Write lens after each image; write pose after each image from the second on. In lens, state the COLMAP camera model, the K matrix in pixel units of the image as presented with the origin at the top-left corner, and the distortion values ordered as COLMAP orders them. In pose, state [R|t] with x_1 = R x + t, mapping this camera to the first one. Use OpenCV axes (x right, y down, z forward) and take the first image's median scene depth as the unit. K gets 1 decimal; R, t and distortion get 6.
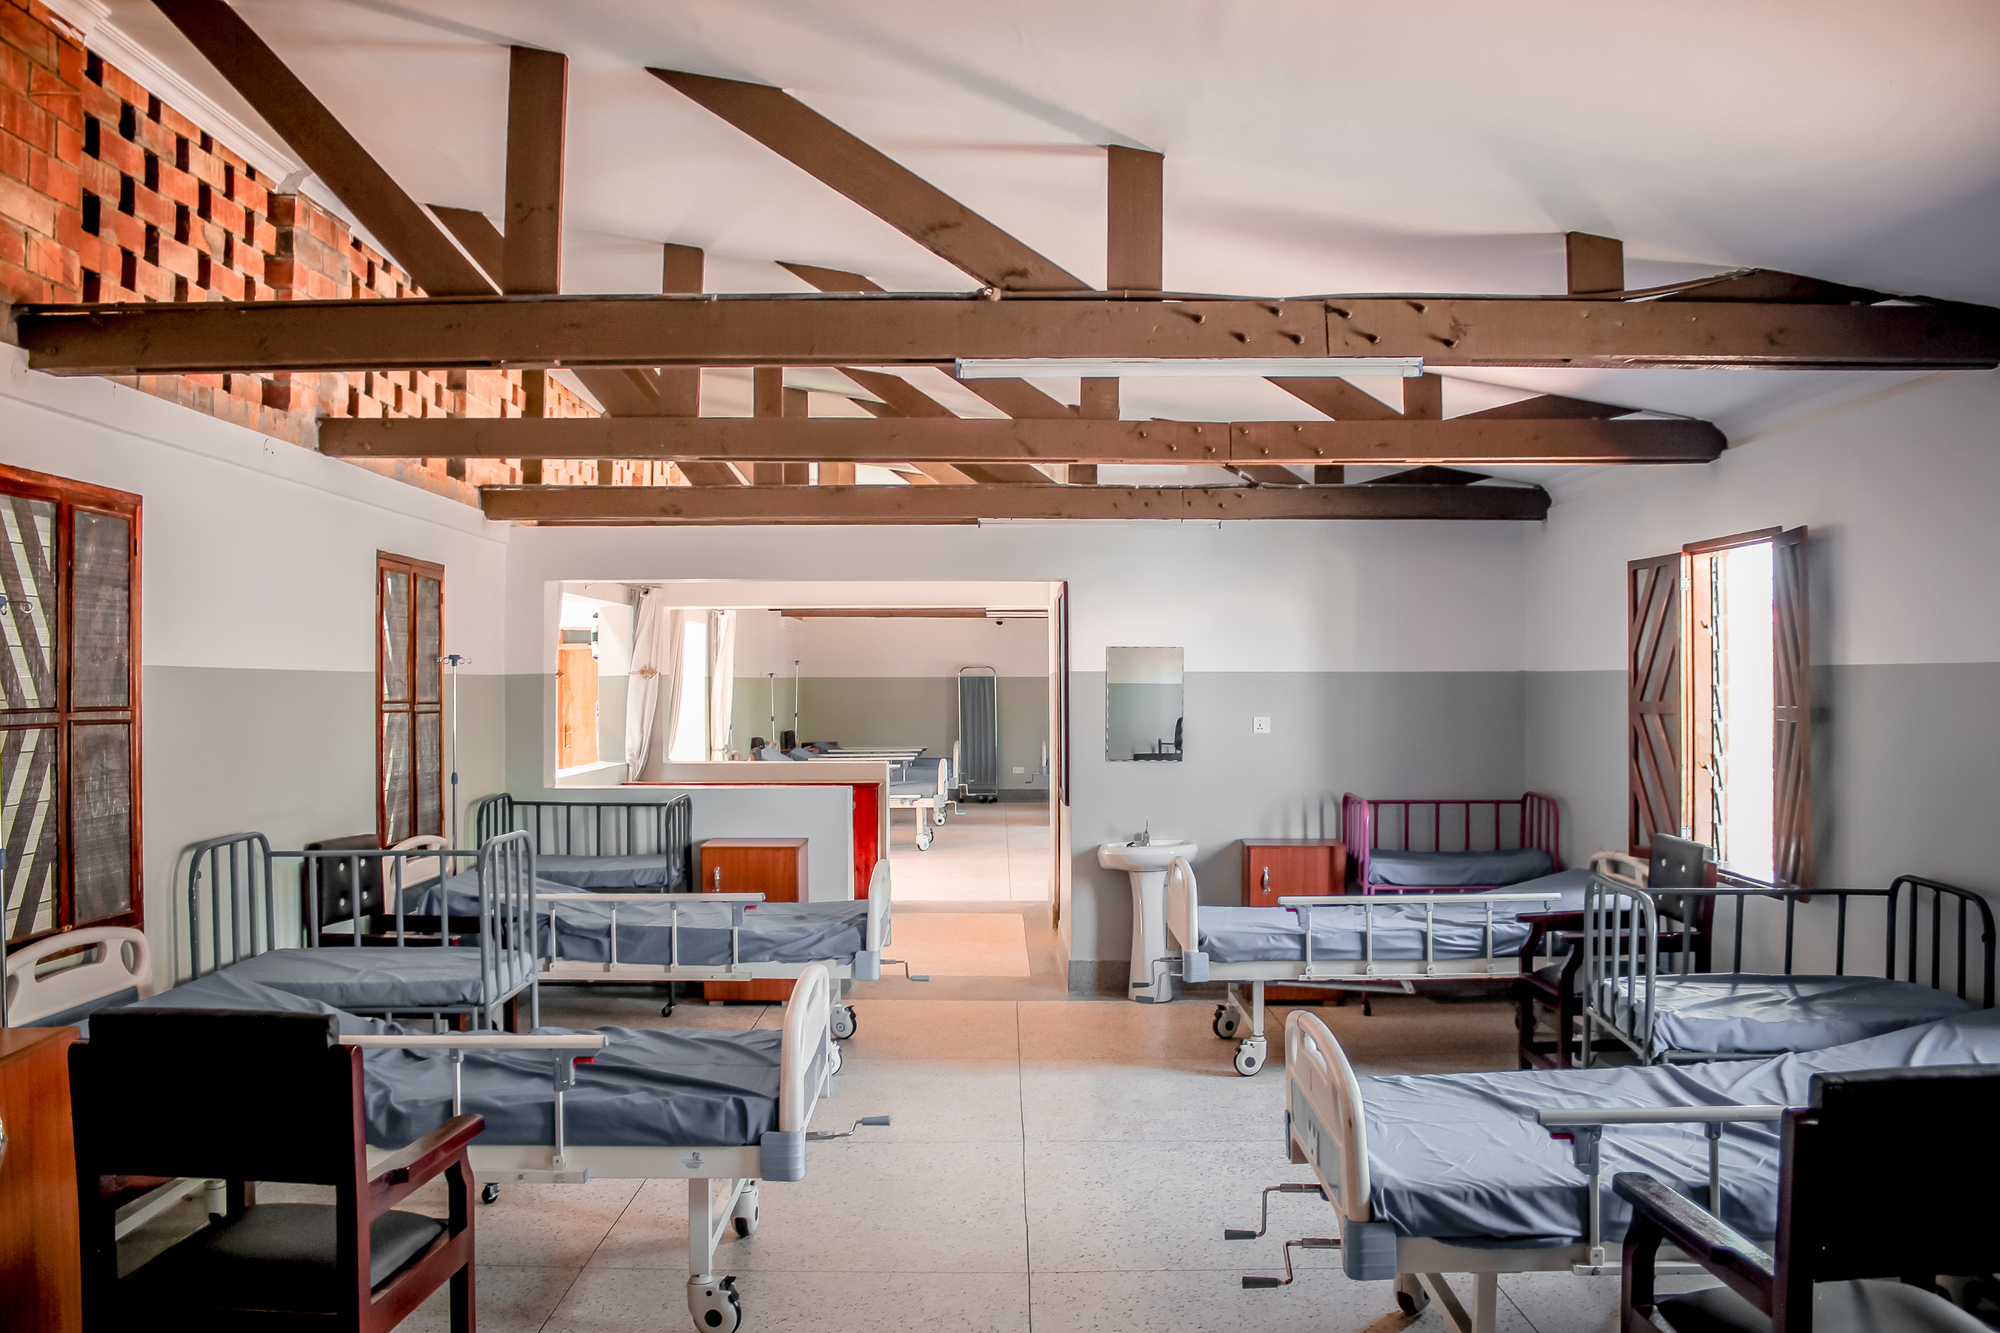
lens RADIAL K [[1733.5, 0, 1002.3], [0, 1733.5, 707.0], [0, 0, 1]] dist [-0.156758, 0.004975]
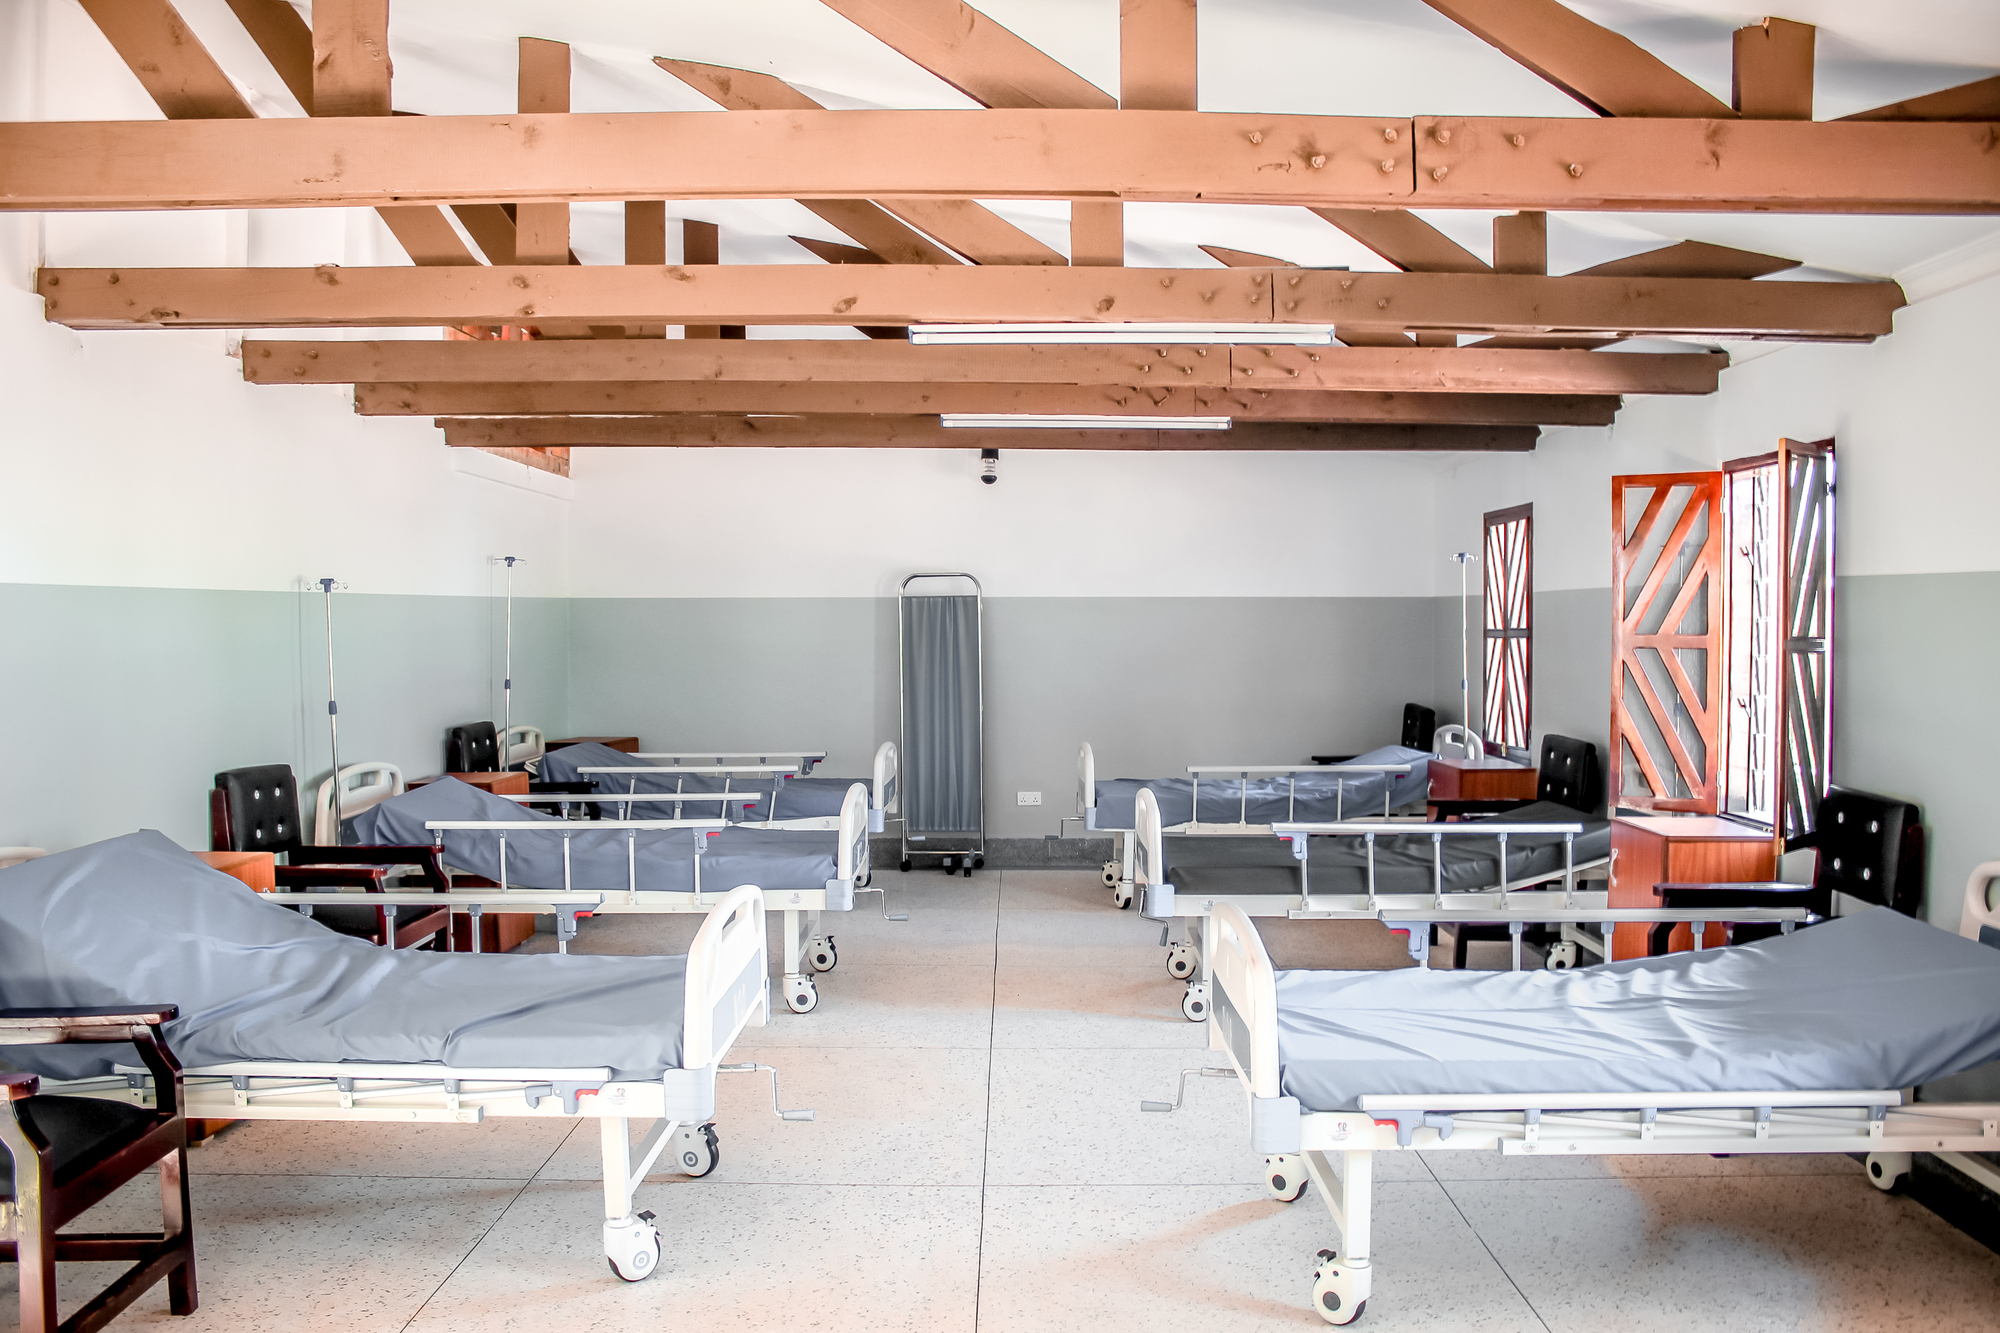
lens RADIAL K [[1733.5, 0, 1002.3], [0, 1733.5, 707.0], [0, 0, 1]] dist [-0.156758, 0.004975]
pose [[0.999859, -0.000675, 0.016767, -0.002446], [-0.000017, 0.999150, 0.041230, -0.002995], [-0.016780, -0.041225, 0.999009, 0.234339]]
